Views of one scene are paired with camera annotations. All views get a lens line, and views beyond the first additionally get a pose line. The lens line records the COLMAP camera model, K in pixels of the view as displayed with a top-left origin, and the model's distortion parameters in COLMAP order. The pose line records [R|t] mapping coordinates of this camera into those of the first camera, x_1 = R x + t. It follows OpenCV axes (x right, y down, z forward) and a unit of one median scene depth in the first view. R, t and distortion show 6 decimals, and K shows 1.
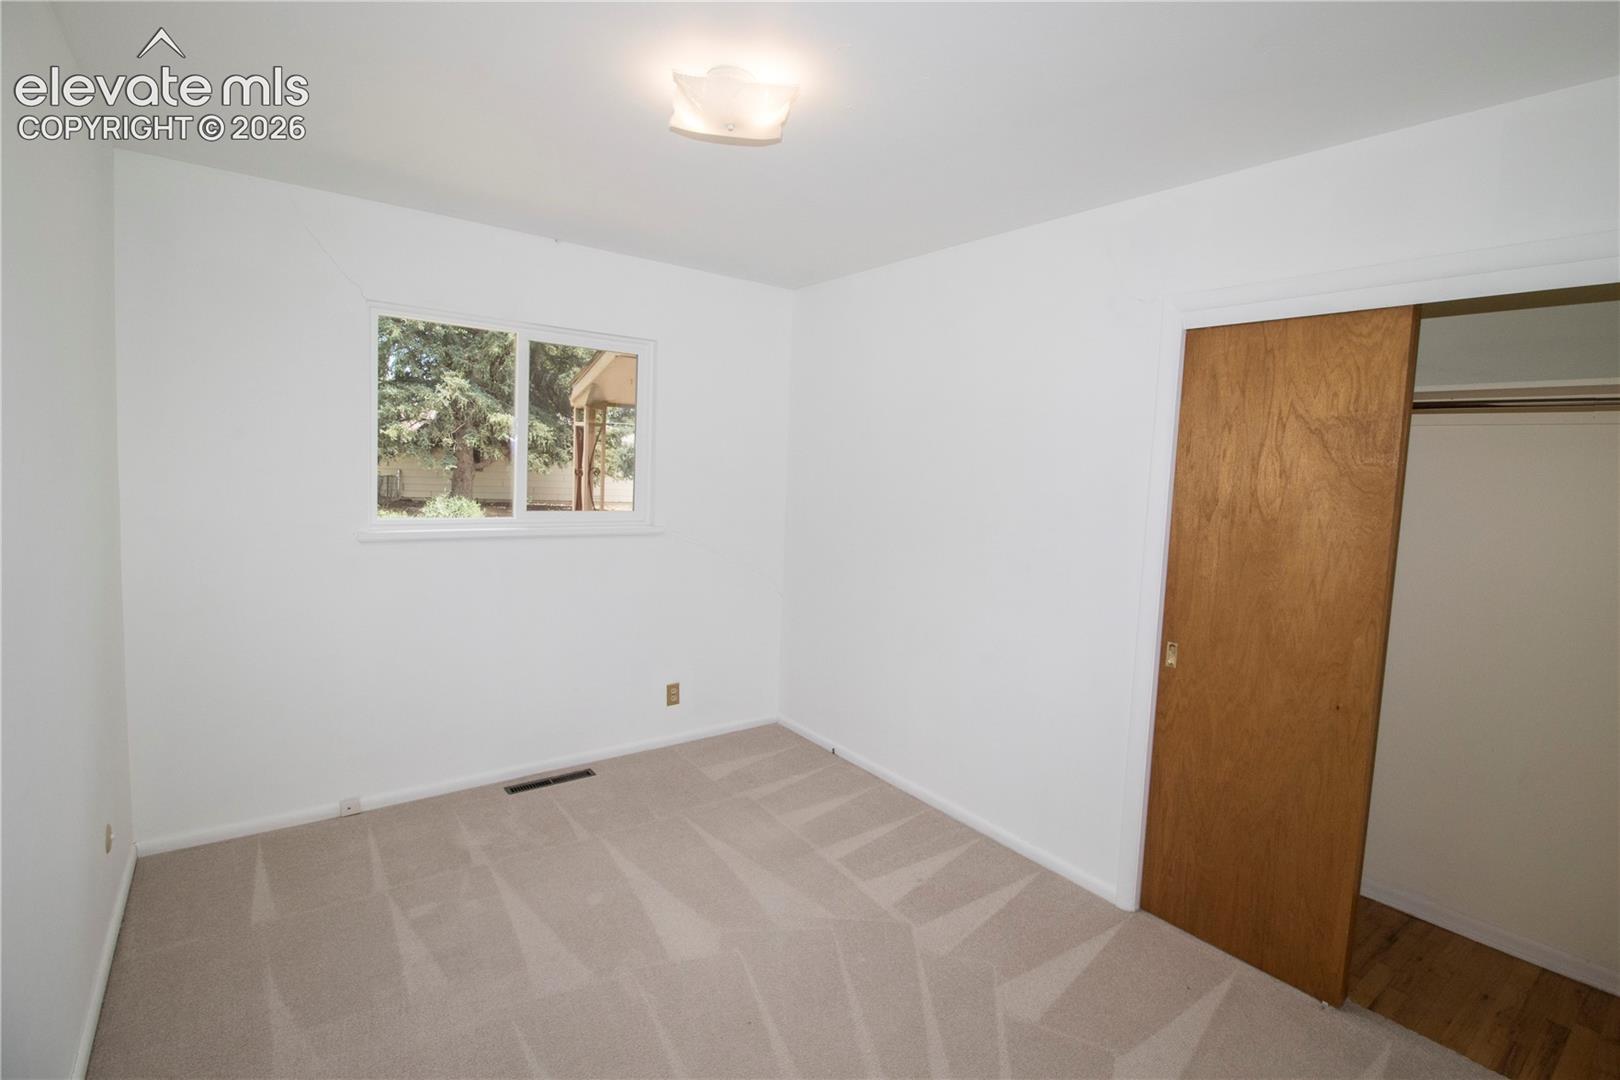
lens RADIAL K [[752.4, 0, 831.6], [0, 752.4, 521.3], [0, 0, 1]] dist [0.002157, -0.014216]
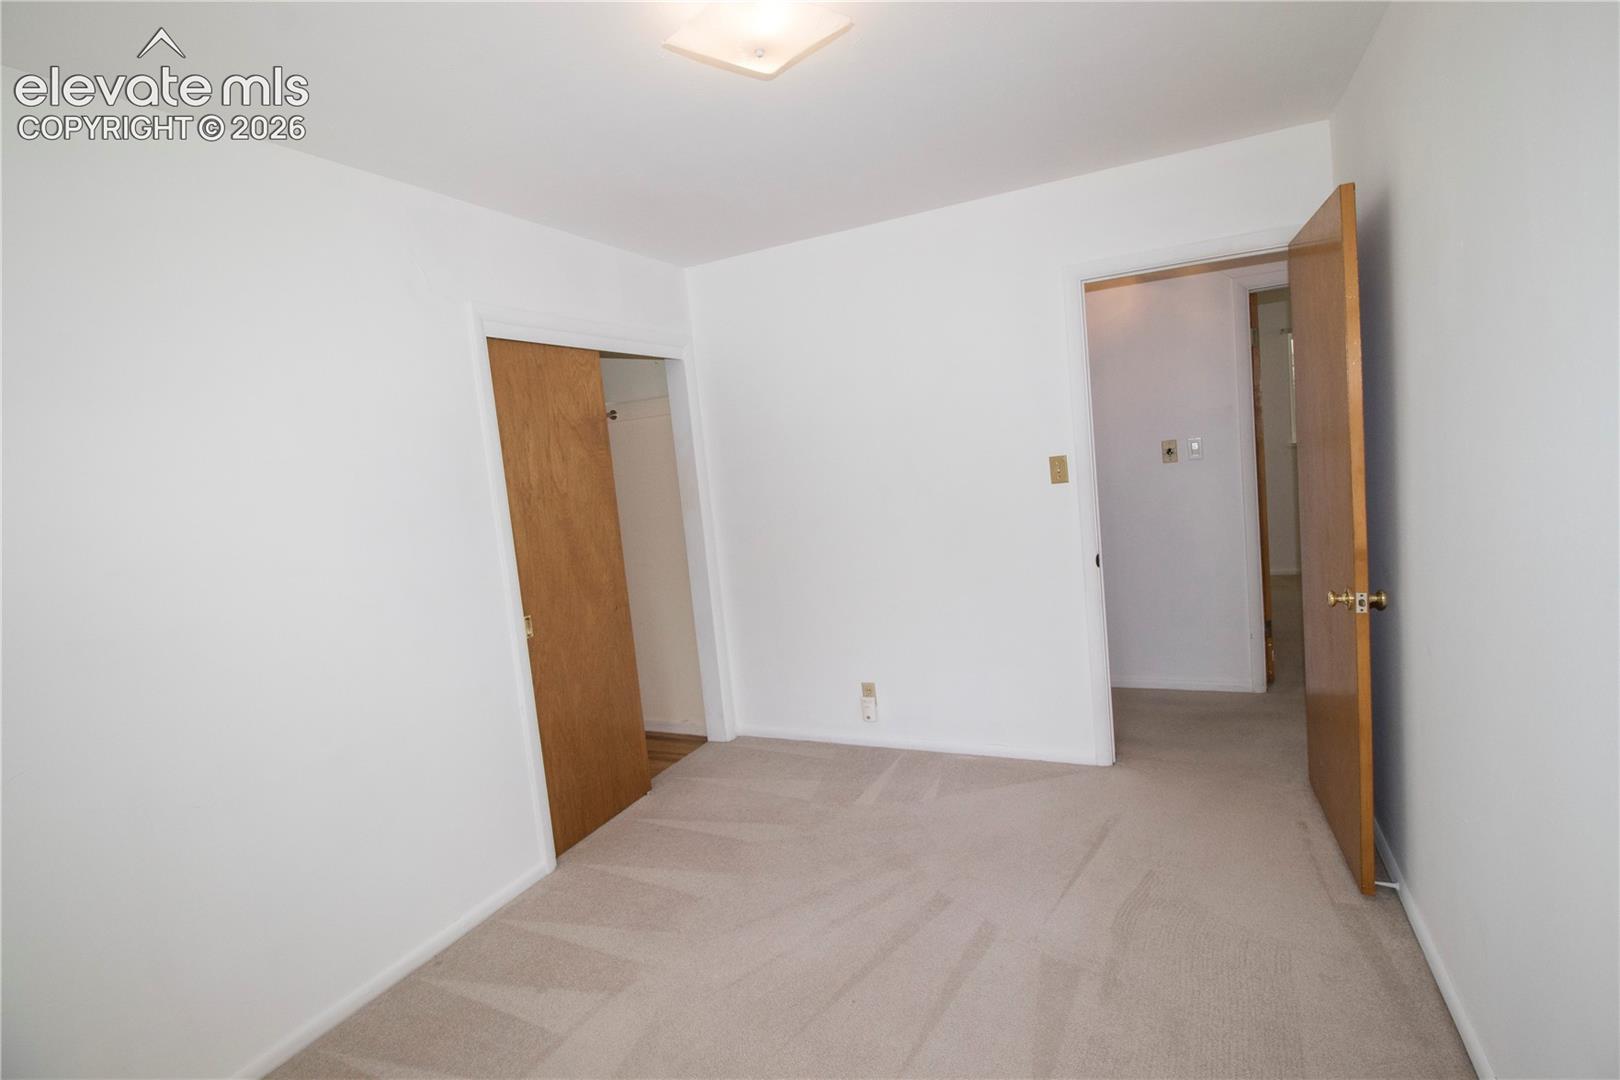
lens RADIAL K [[752.4, 0, 831.6], [0, 752.4, 521.3], [0, 0, 1]] dist [0.002157, -0.014216]
pose [[-0.449821, -0.082656, 0.889286, -0.829649], [0.139913, 0.976893, 0.161569, -0.105625], [-0.882092, 0.197100, -0.427862, 1.175719]]
